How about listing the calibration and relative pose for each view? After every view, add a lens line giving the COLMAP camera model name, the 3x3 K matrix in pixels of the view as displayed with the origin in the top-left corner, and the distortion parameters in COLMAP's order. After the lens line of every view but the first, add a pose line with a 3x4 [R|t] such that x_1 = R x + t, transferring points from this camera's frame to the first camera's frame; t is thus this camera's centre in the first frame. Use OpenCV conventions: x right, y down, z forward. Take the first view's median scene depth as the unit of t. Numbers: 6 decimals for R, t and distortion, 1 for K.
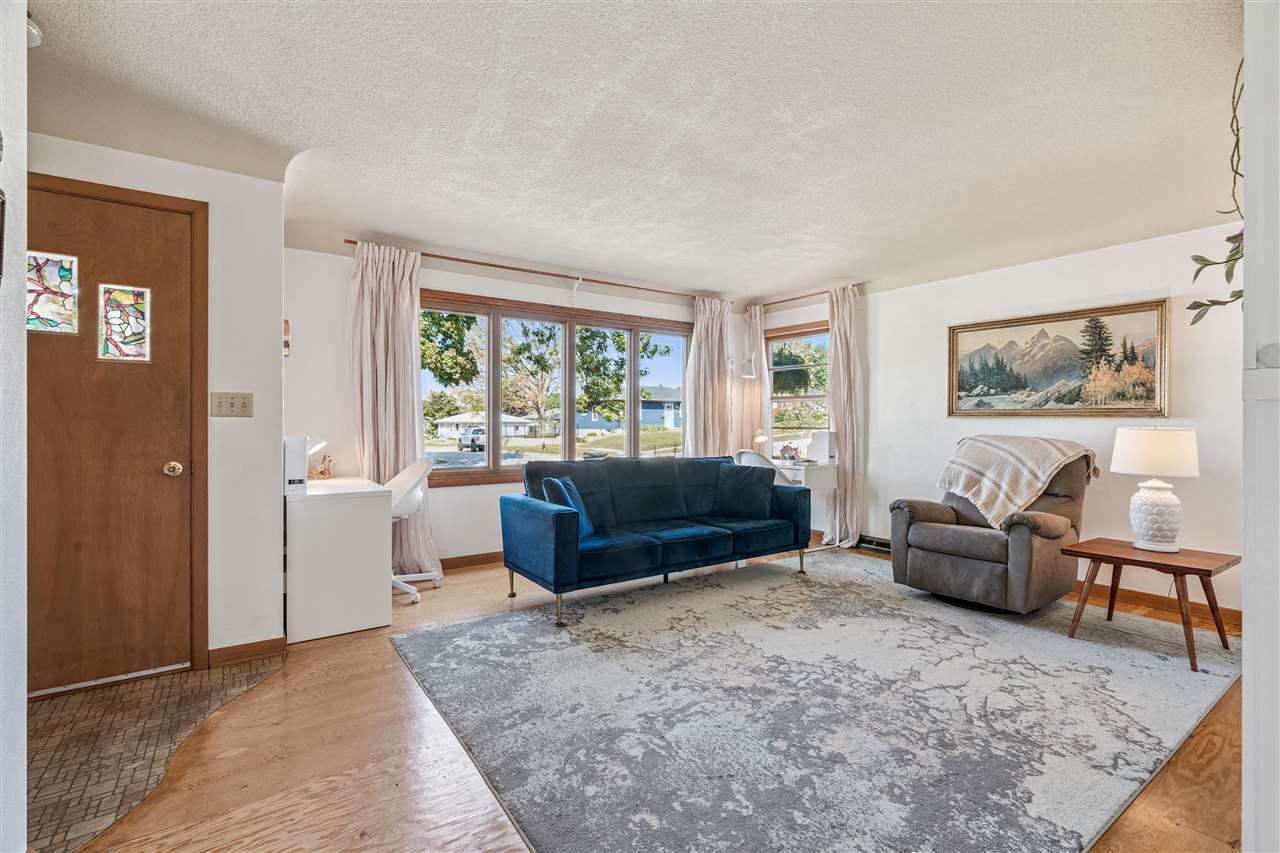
lens RADIAL K [[582.9, 0, 640.4], [0, 582.9, 423.8], [0, 0, 1]] dist [-0.005731, 0.003240]
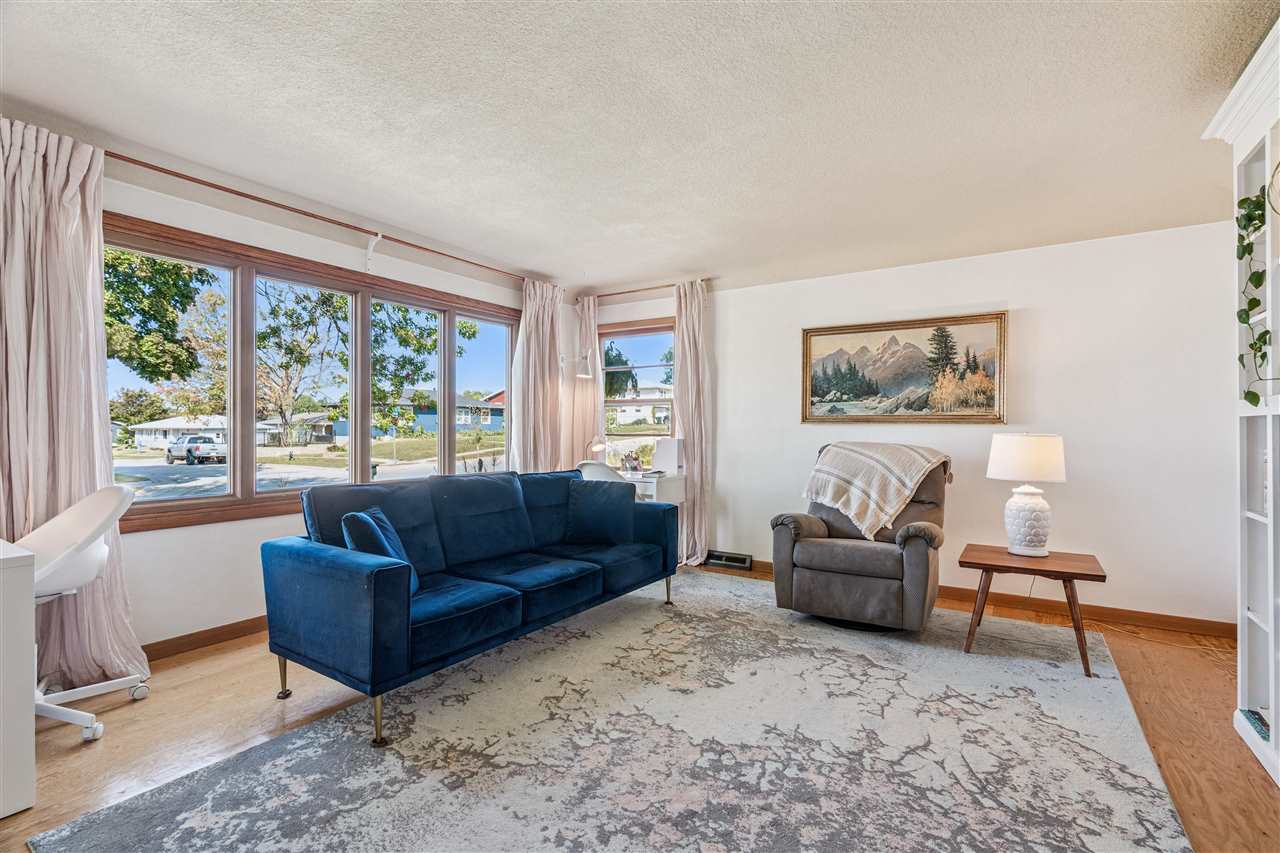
lens RADIAL K [[582.9, 0, 644.4], [0, 582.9, 429.3], [0, 0, 1]] dist [-0.005731, 0.003240]
pose [[0.926439, -0.000356, 0.376445, -0.096026], [0.000959, 0.999999, -0.001415, -0.000461], [-0.376444, 0.001672, 0.926438, 0.259057]]
